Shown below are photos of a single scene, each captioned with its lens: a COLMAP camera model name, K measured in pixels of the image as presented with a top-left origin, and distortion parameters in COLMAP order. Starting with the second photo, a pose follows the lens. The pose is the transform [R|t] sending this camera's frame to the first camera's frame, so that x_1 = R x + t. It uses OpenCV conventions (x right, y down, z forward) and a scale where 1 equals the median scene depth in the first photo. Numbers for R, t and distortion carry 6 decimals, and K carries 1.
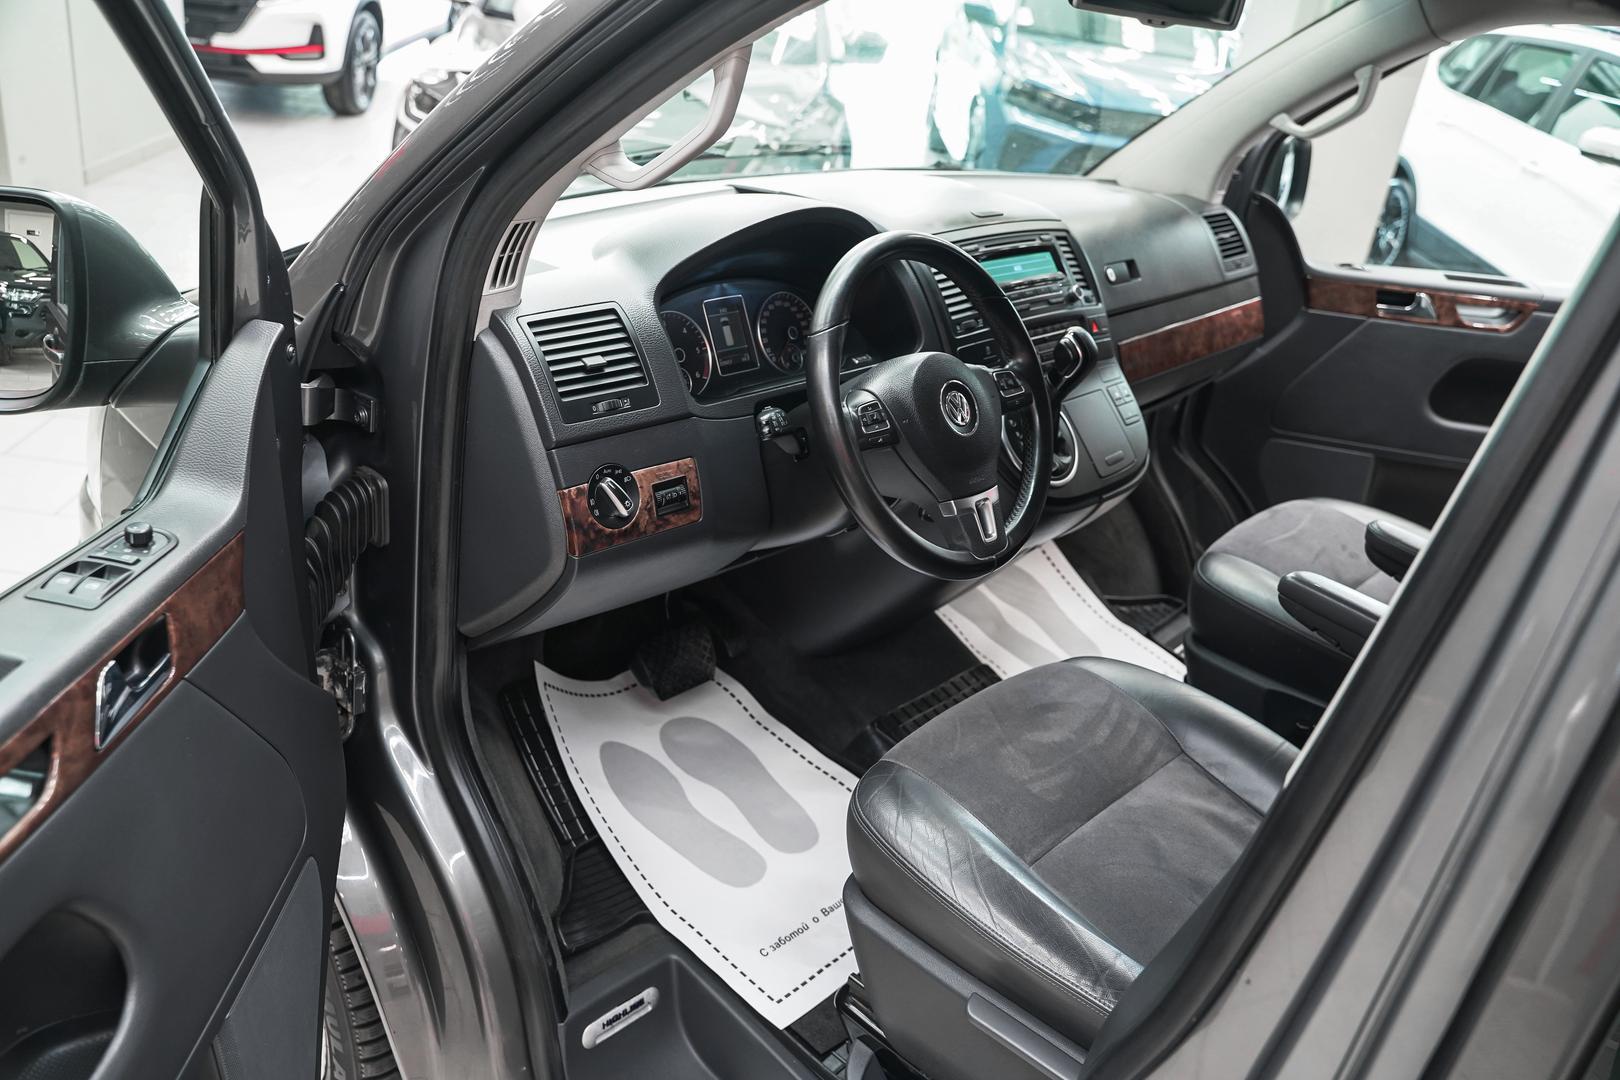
lens RADIAL K [[1339.8, 0, 813.6], [0, 1339.8, 541.4], [0, 0, 1]] dist [-0.092805, 0.051391]
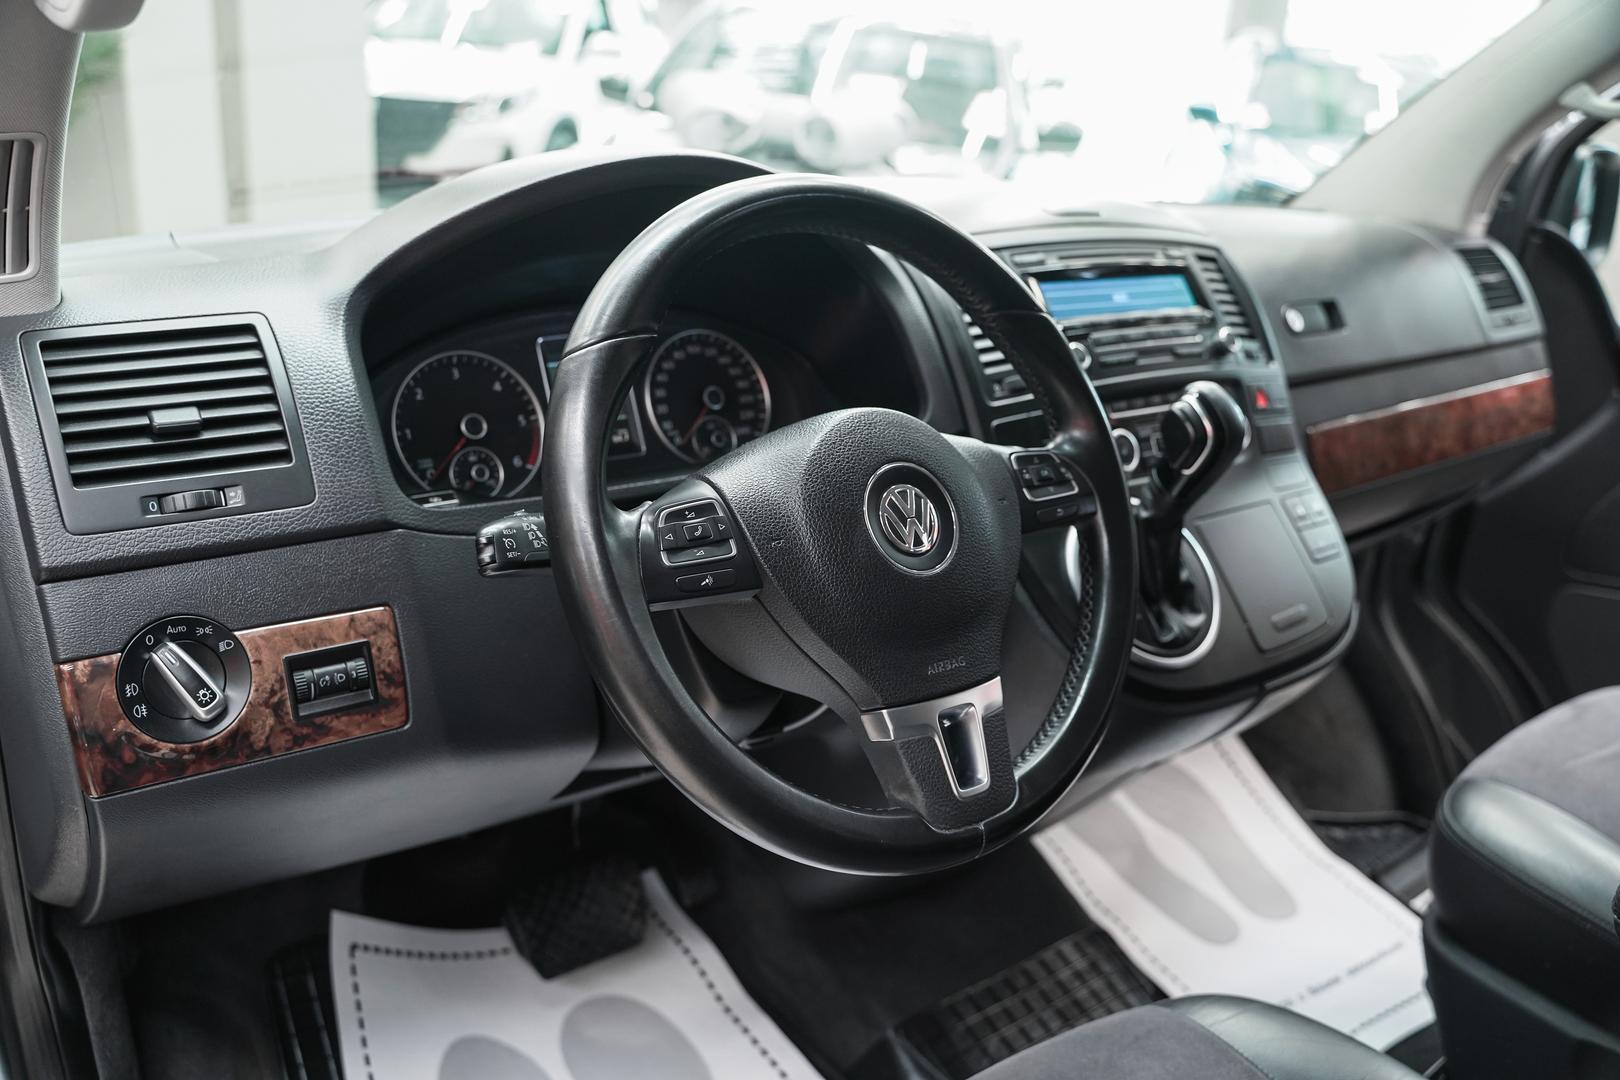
lens RADIAL K [[1339.8, 0, 803.5], [0, 1339.8, 542.0], [0, 0, 1]] dist [-0.092805, 0.051391]
pose [[0.982249, 0.015183, -0.186965, 0.121641], [-0.033762, 0.994751, -0.096593, -0.031737], [0.184517, 0.101191, 0.977606, 0.384225]]
